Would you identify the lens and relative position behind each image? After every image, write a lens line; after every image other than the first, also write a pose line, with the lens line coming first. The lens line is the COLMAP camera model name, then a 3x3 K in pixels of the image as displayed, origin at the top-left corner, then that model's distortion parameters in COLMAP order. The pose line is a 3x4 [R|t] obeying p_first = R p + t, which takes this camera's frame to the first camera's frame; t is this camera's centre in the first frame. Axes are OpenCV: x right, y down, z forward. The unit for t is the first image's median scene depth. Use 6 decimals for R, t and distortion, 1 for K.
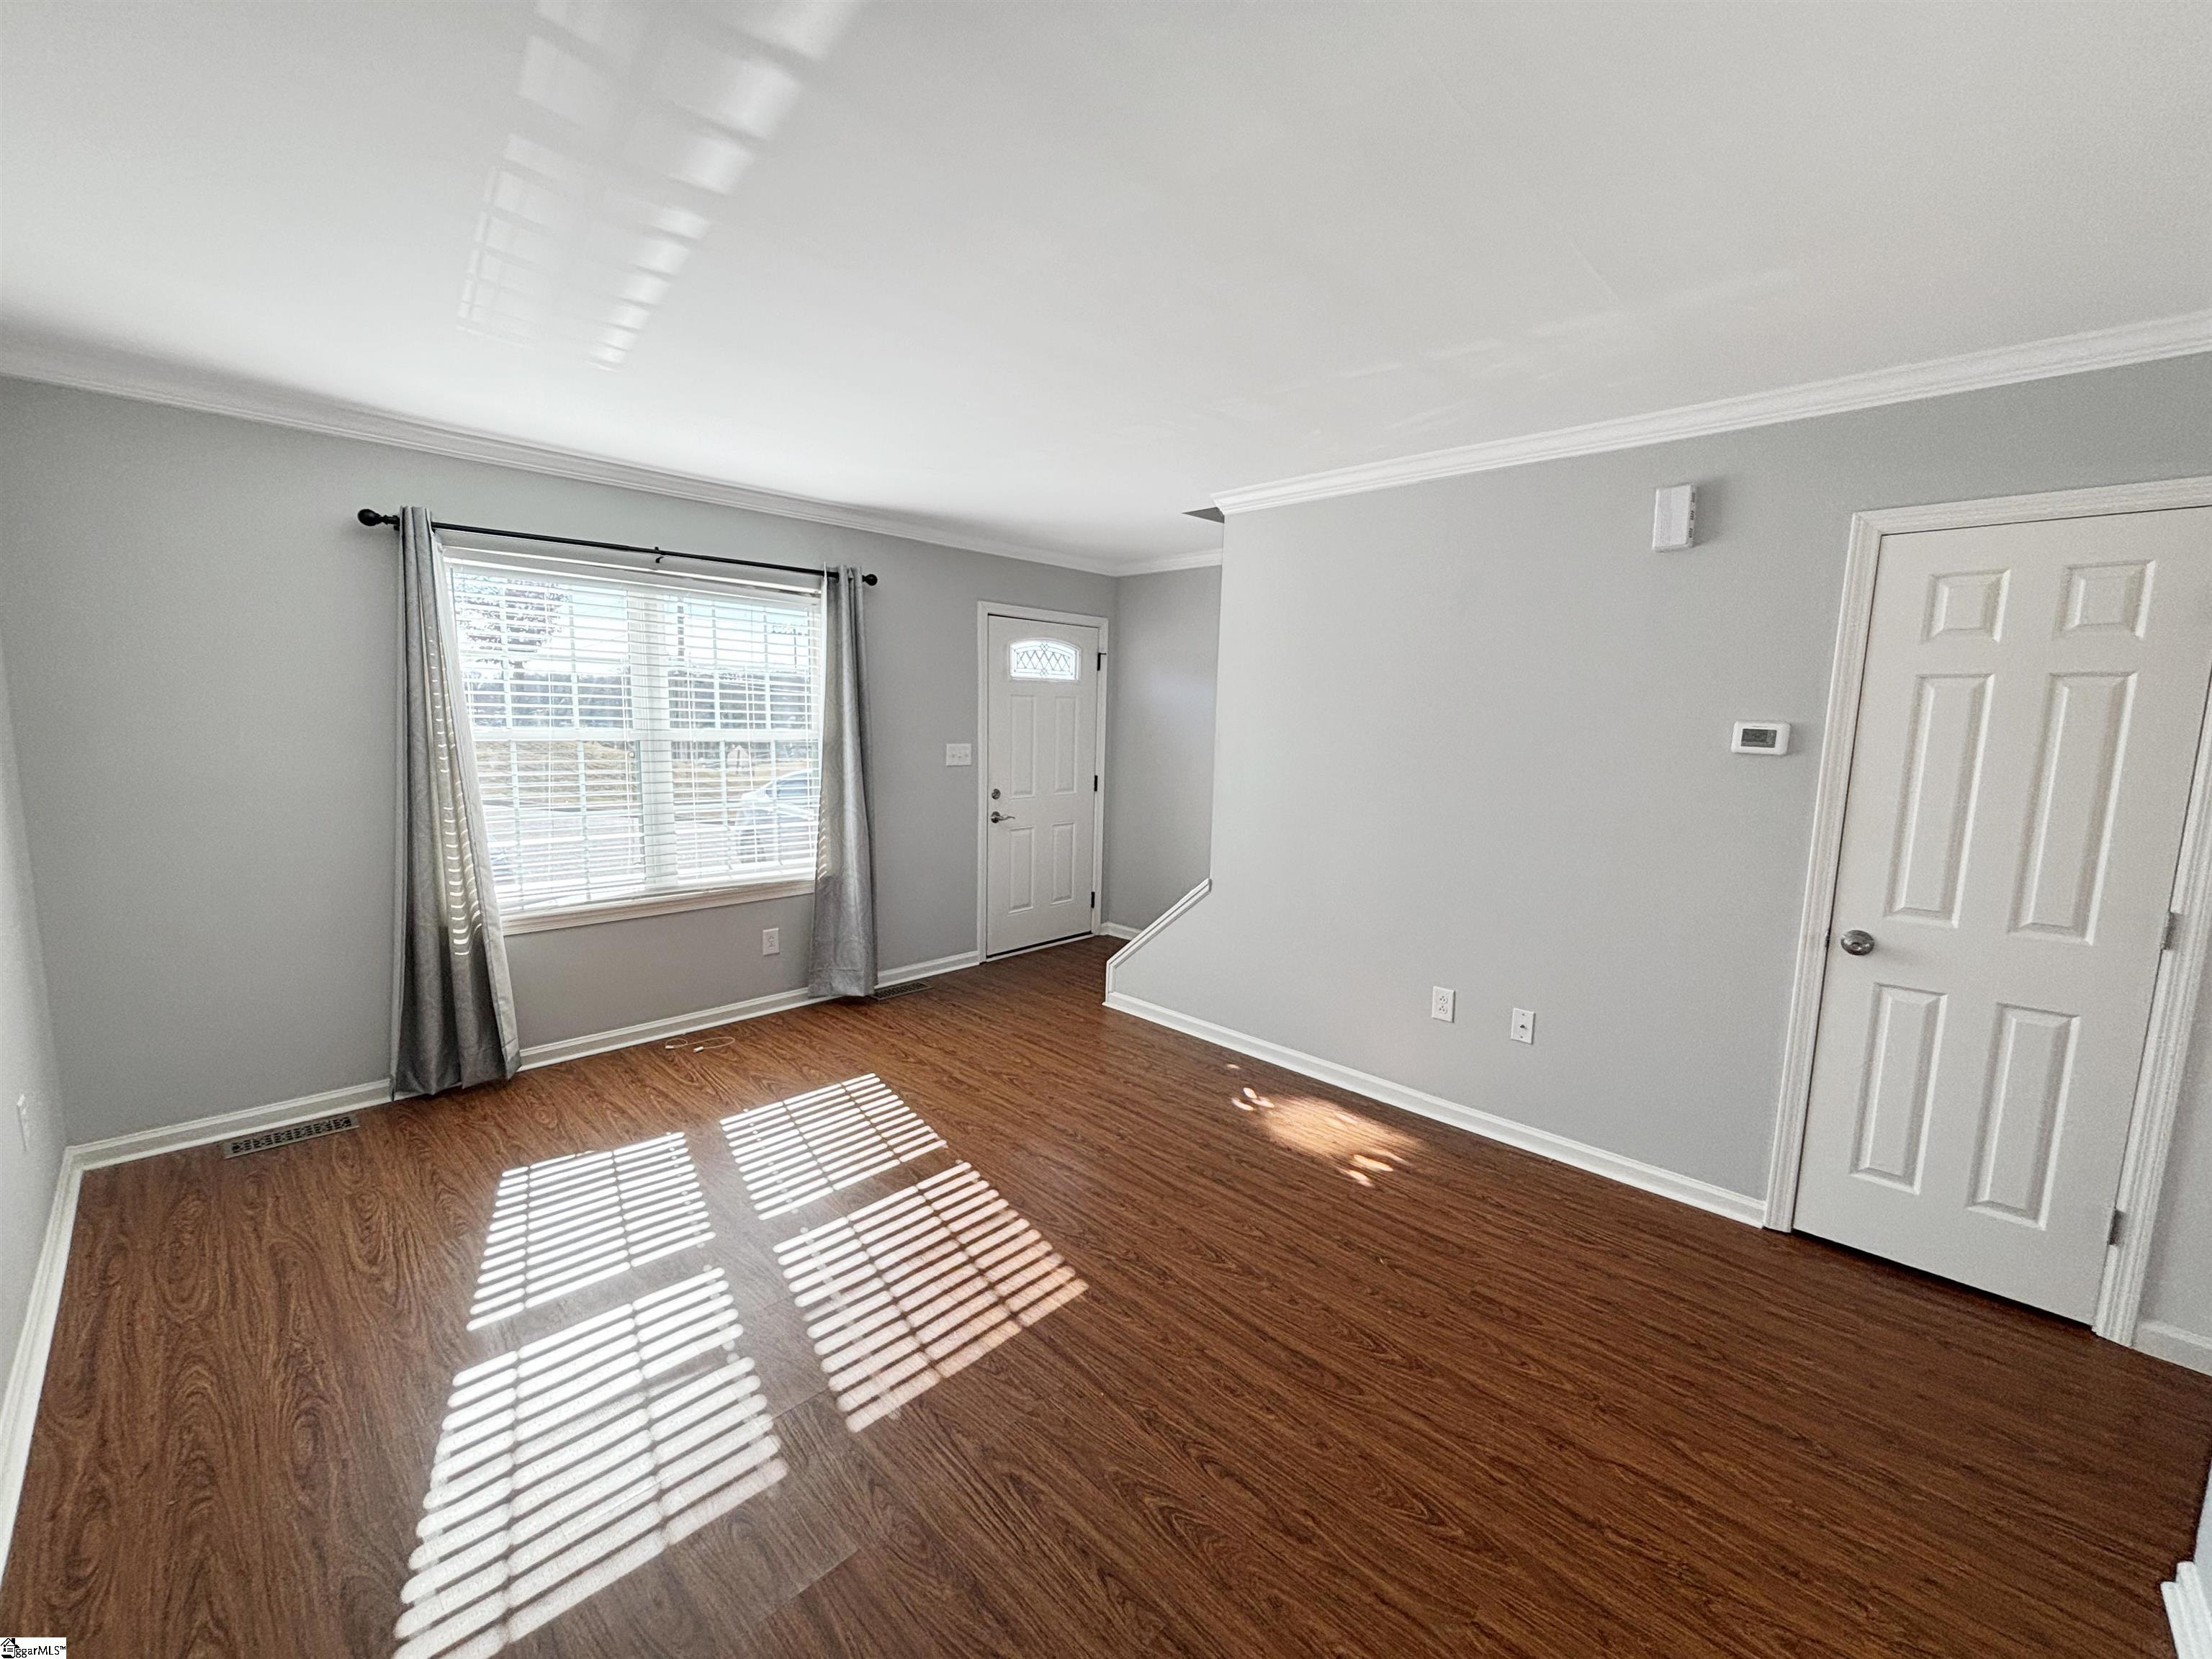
lens RADIAL K [[895.9, 0, 1110.0], [0, 895.9, 829.6], [0, 0, 1]] dist [-0.009481, 0.000399]
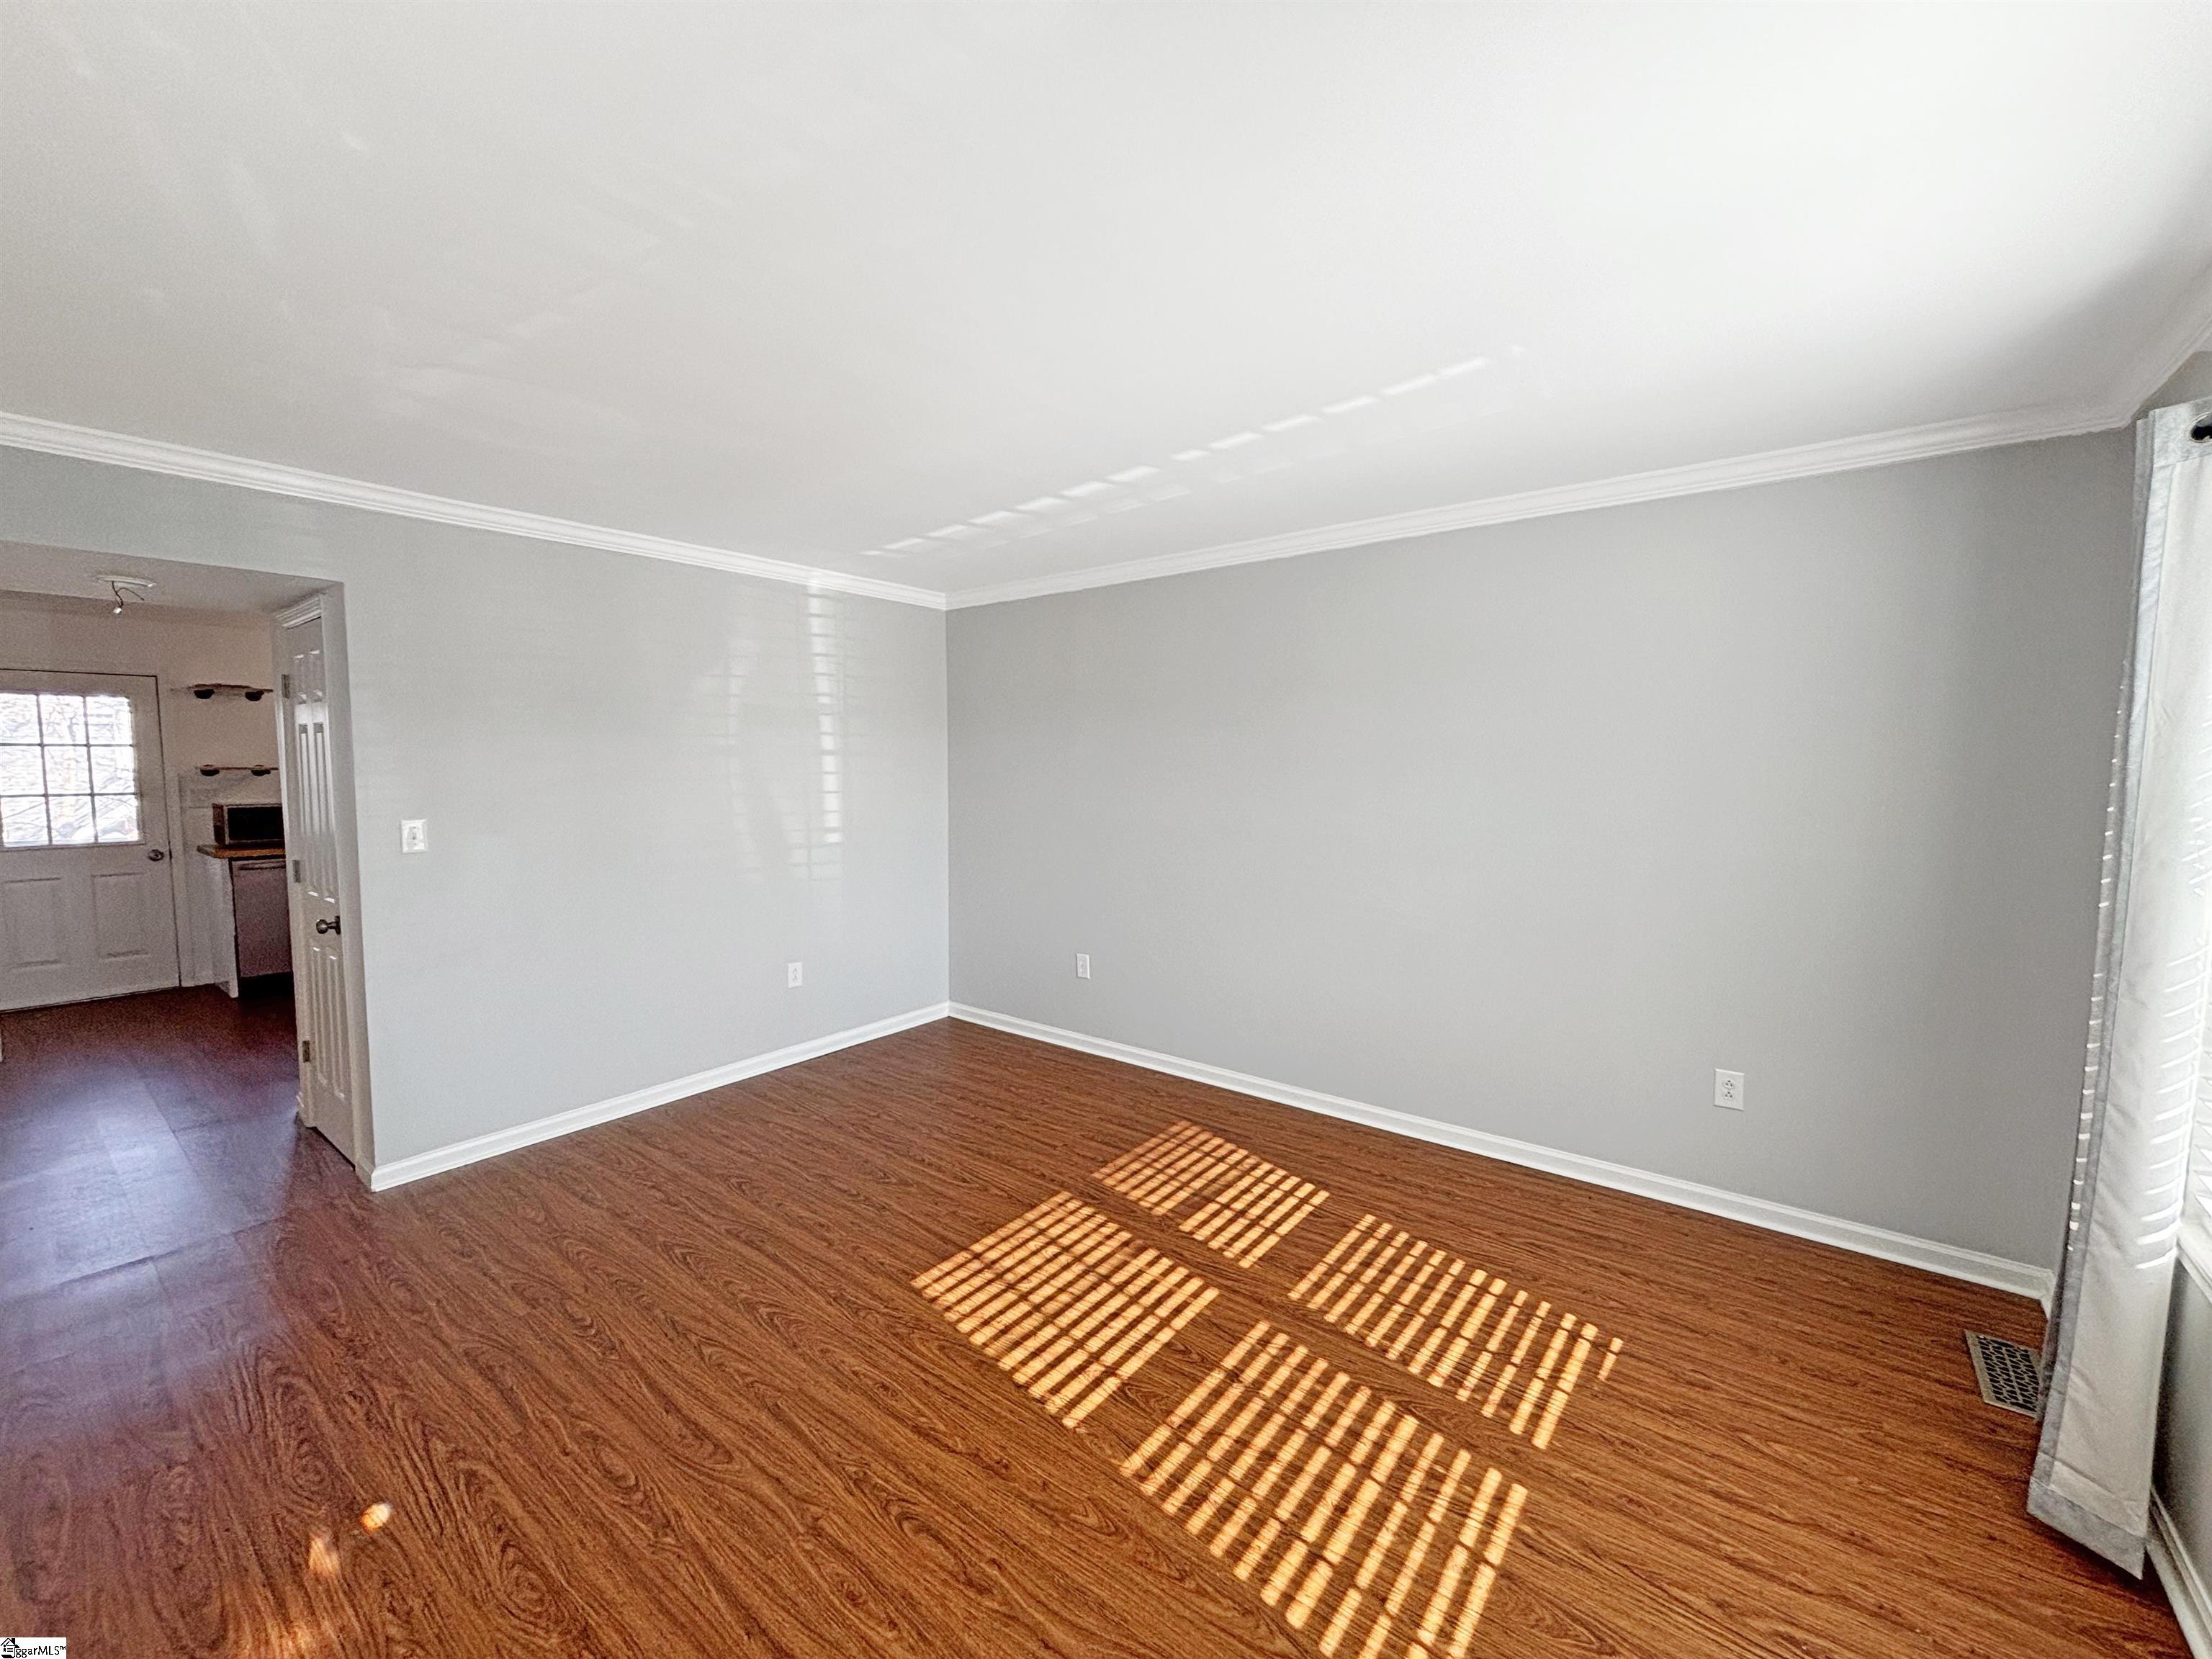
lens RADIAL K [[895.9, 0, 1103.1], [0, 895.9, 836.2], [0, 0, 1]] dist [-0.009481, 0.000399]
pose [[-0.994105, -0.015914, -0.107245, -0.130210], [-0.037713, 0.978154, 0.204431, -0.258407], [0.101649, 0.207271, -0.972988, 1.951597]]
